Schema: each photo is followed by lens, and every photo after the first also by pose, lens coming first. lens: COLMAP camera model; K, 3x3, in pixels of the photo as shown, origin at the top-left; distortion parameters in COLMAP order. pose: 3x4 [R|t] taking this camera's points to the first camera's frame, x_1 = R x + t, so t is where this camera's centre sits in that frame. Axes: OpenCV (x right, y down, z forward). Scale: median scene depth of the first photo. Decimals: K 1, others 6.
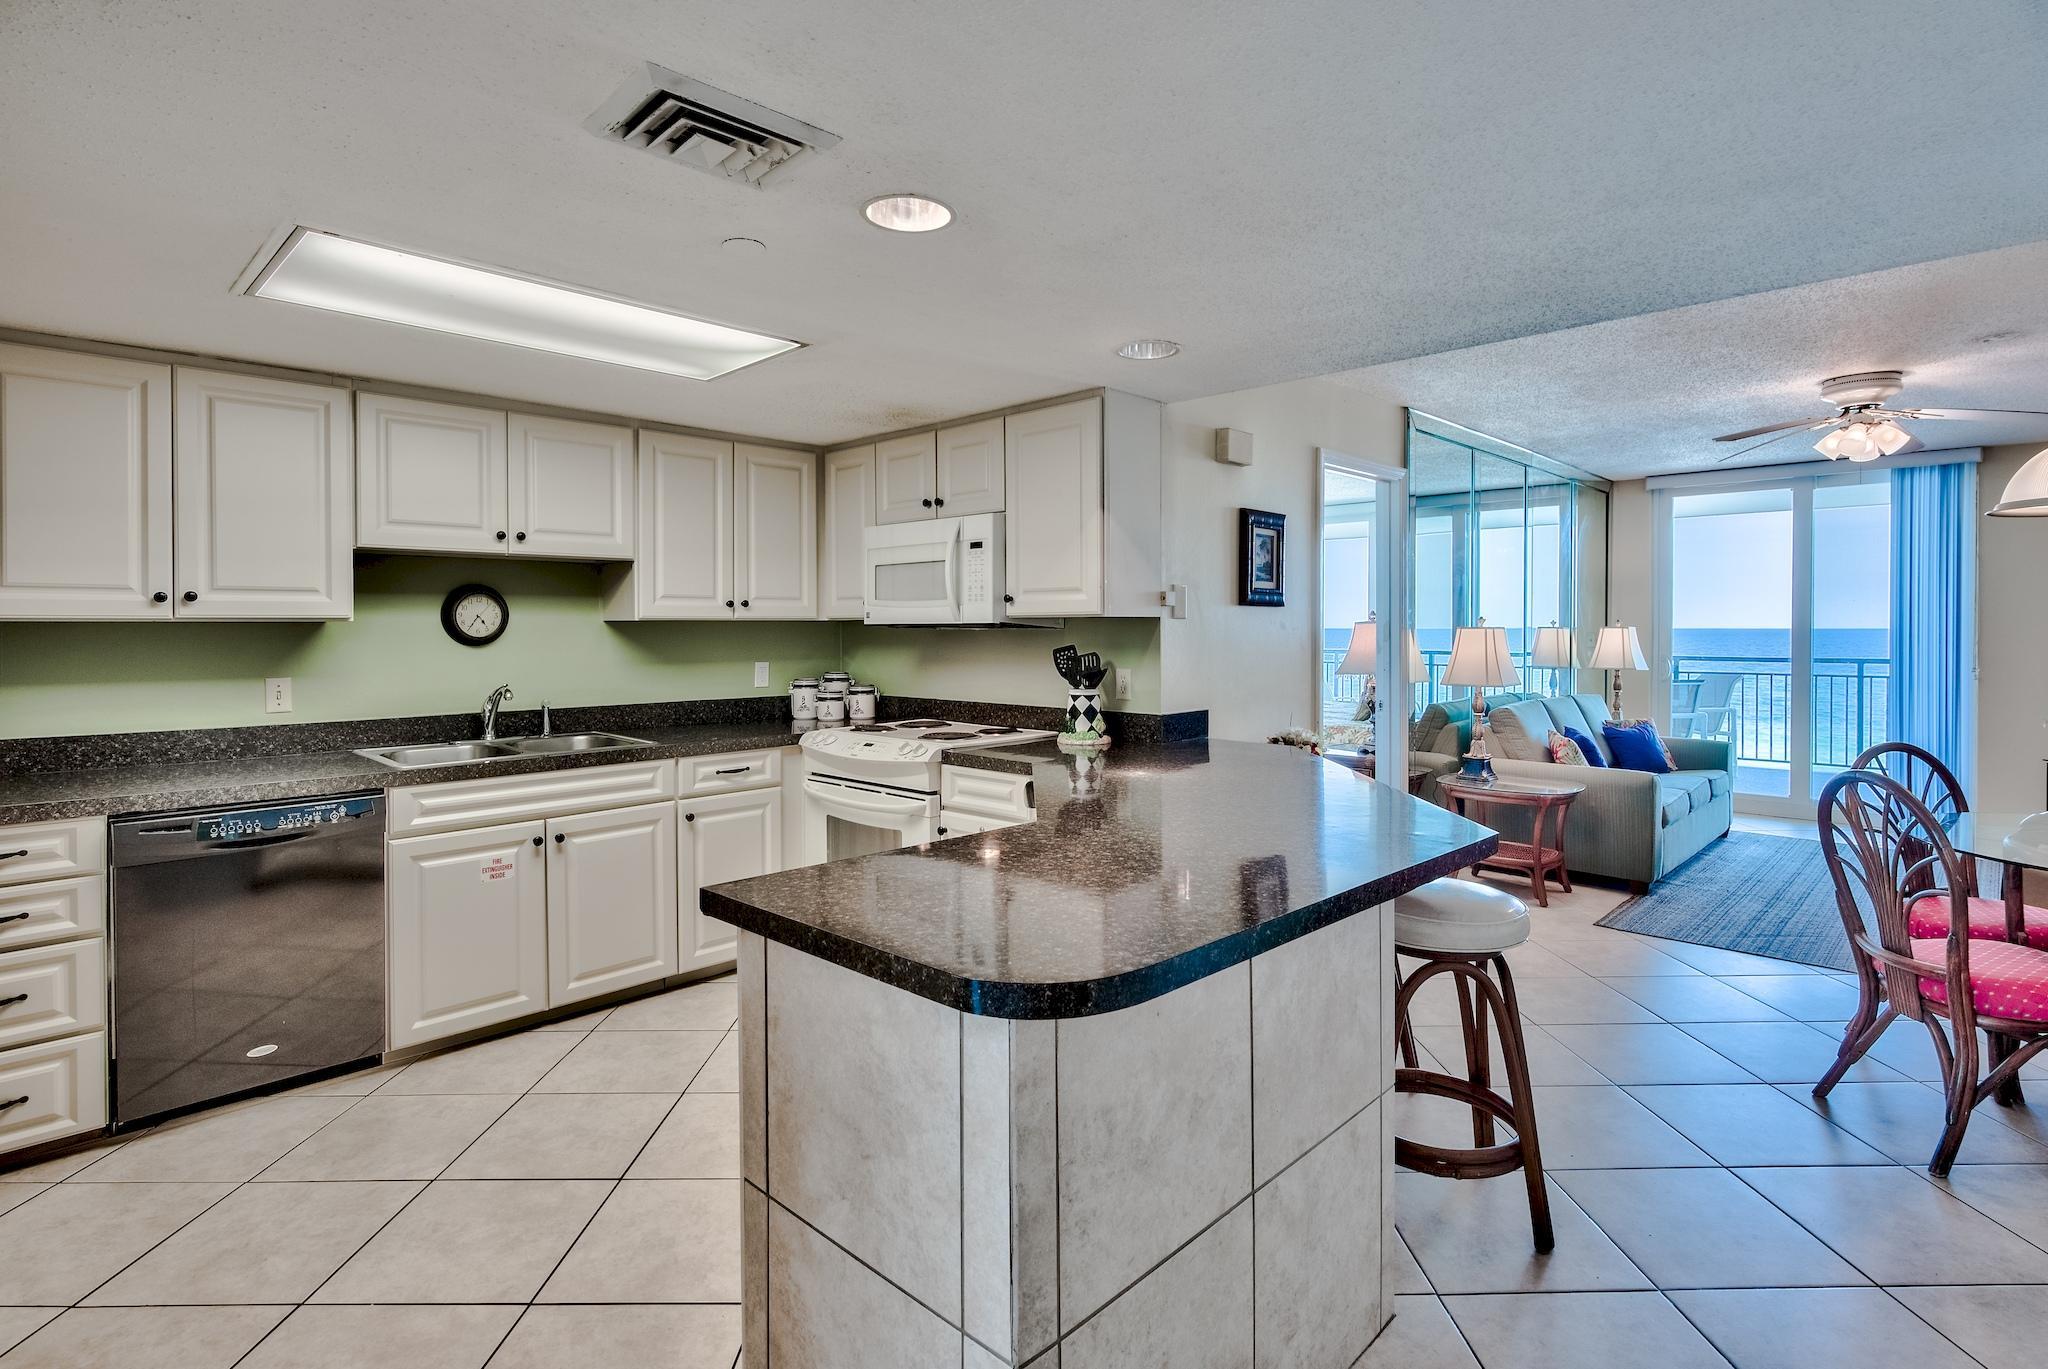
lens RADIAL K [[1019.7, 0, 1027.1], [0, 1019.7, 637.6], [0, 0, 1]] dist [-0.000866, -0.000092]
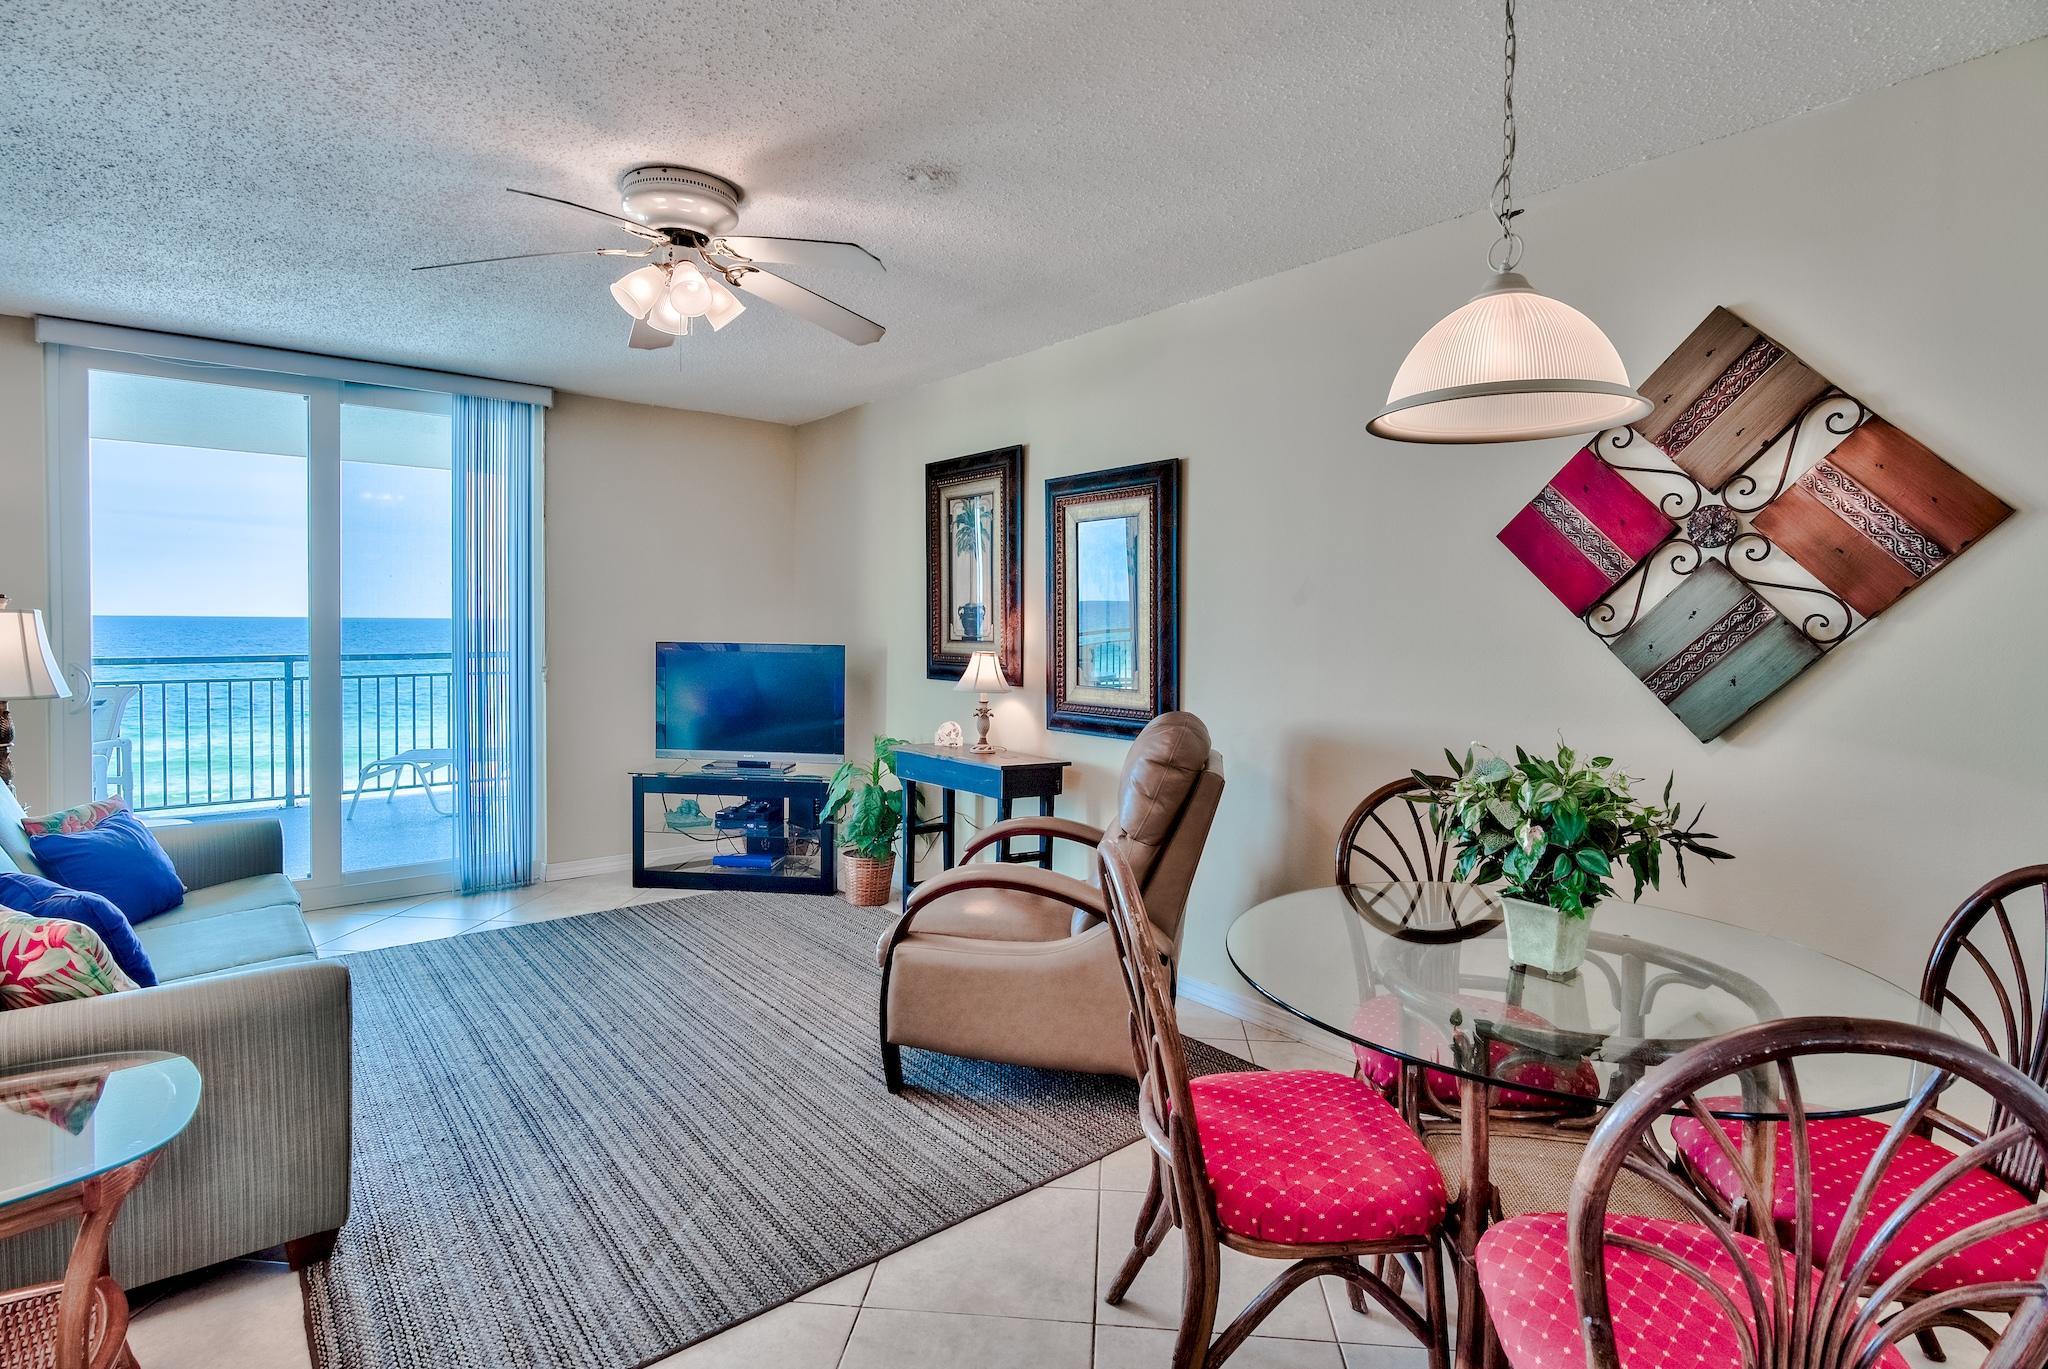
lens RADIAL K [[1017.4, 0, 1026.5], [0, 1017.4, 644.9], [0, 0, 1]] dist [0.000900, -0.000875]
pose [[0.116031, -0.019651, 0.993051, 0.187872], [0.000120, 0.999805, 0.019770, -0.003198], [-0.993246, -0.002175, 0.116011, 0.537837]]
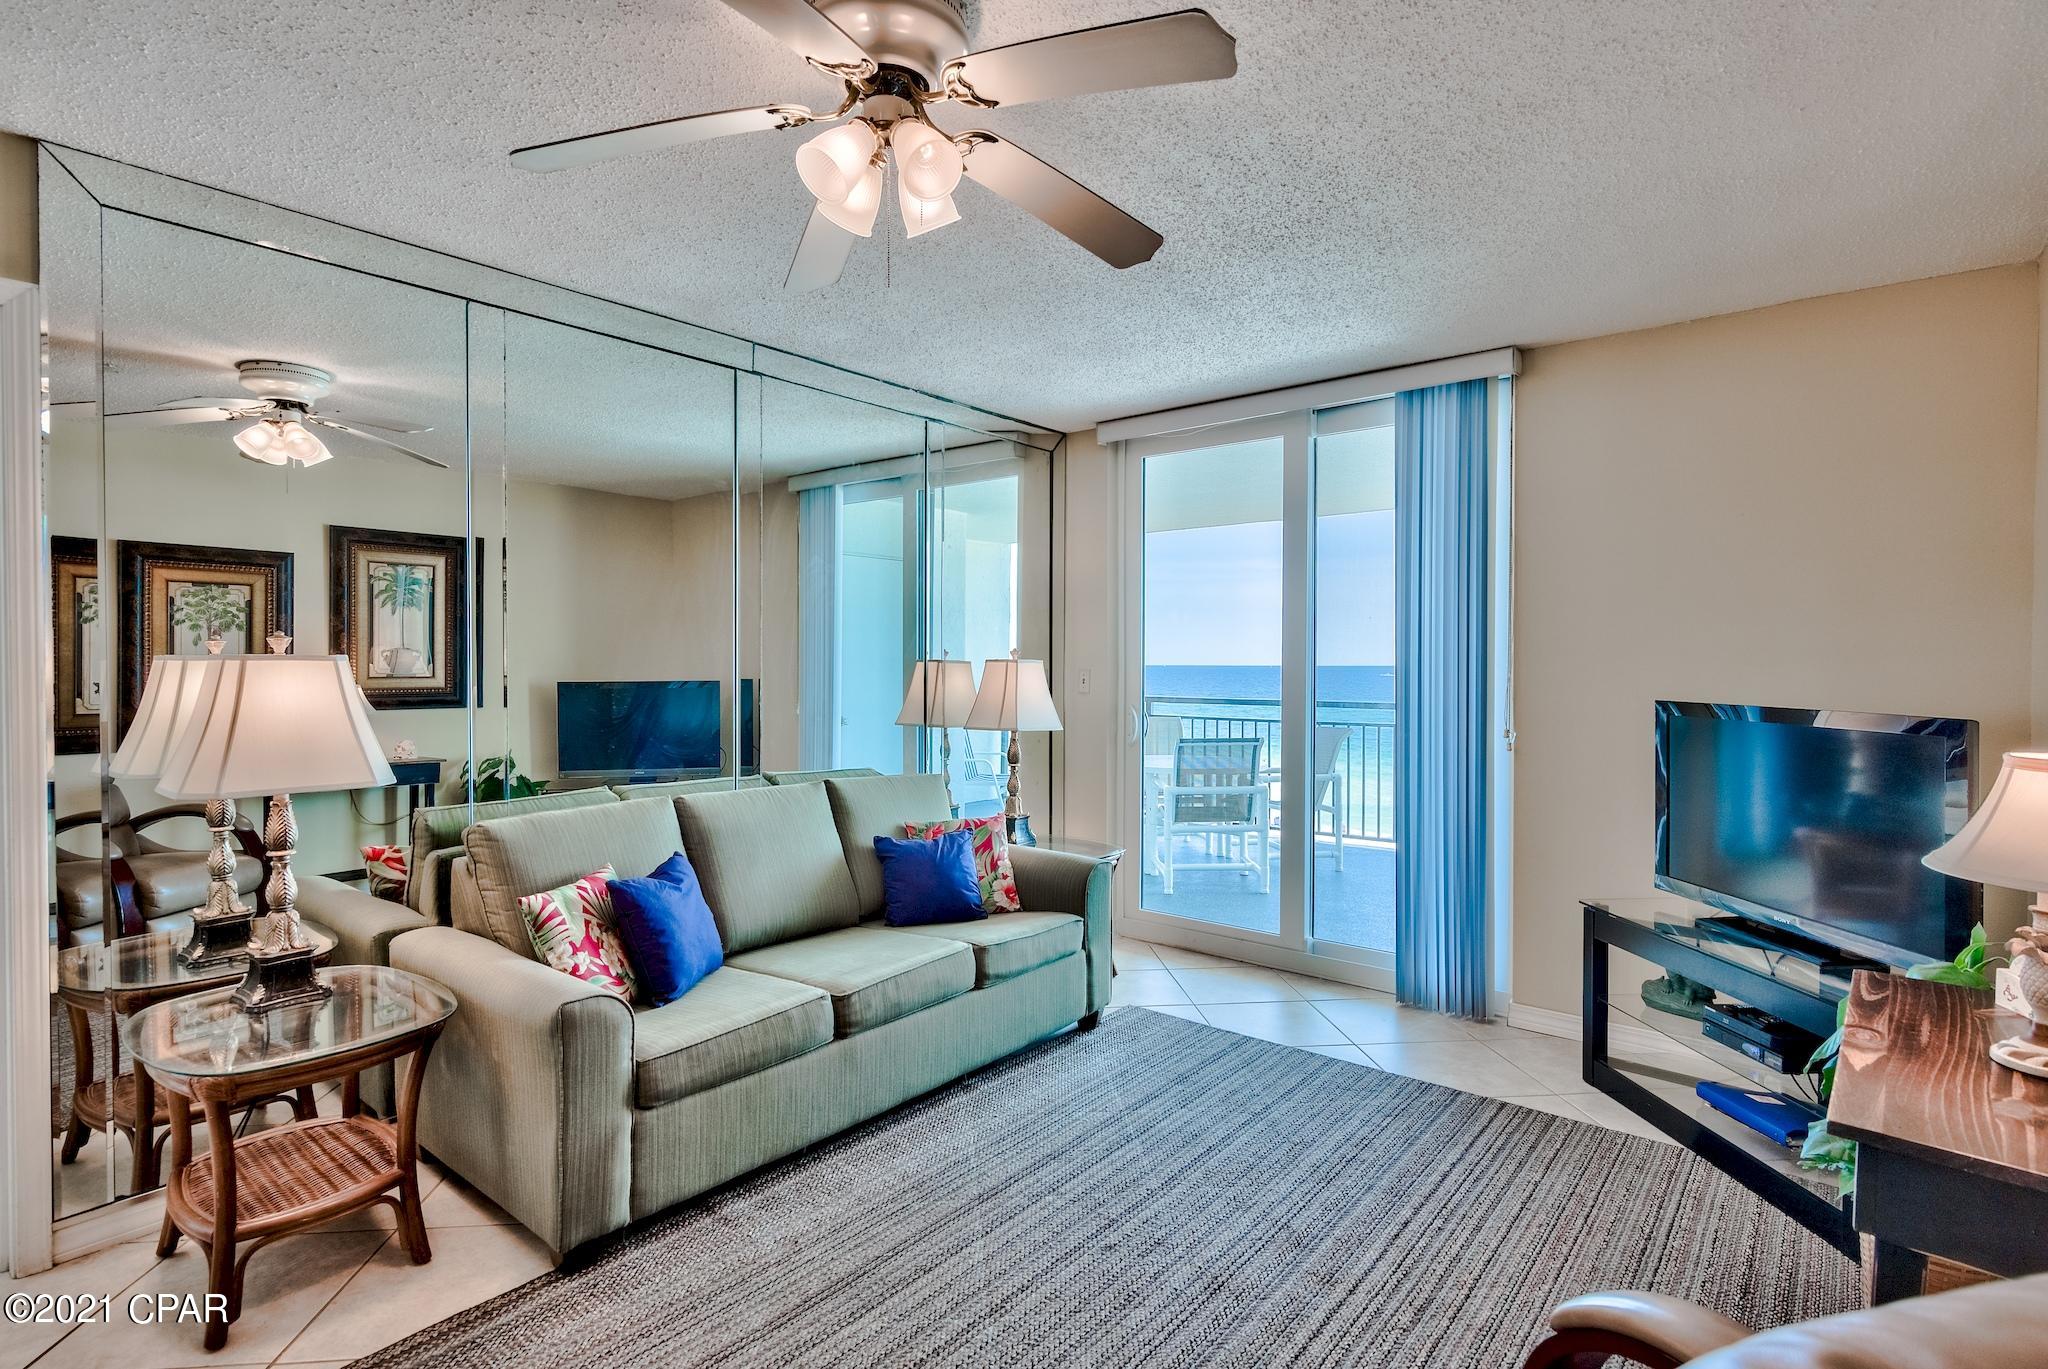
lens RADIAL K [[1021.1, 0, 1021.4], [0, 1021.1, 676.7], [0, 0, 1]] dist [-0.001649, -0.001475]
pose [[0.997507, 0.002815, 0.070513, 0.615467], [-0.003224, 0.999979, 0.005680, -0.004172], [-0.070496, -0.005893, 0.997495, 0.442547]]
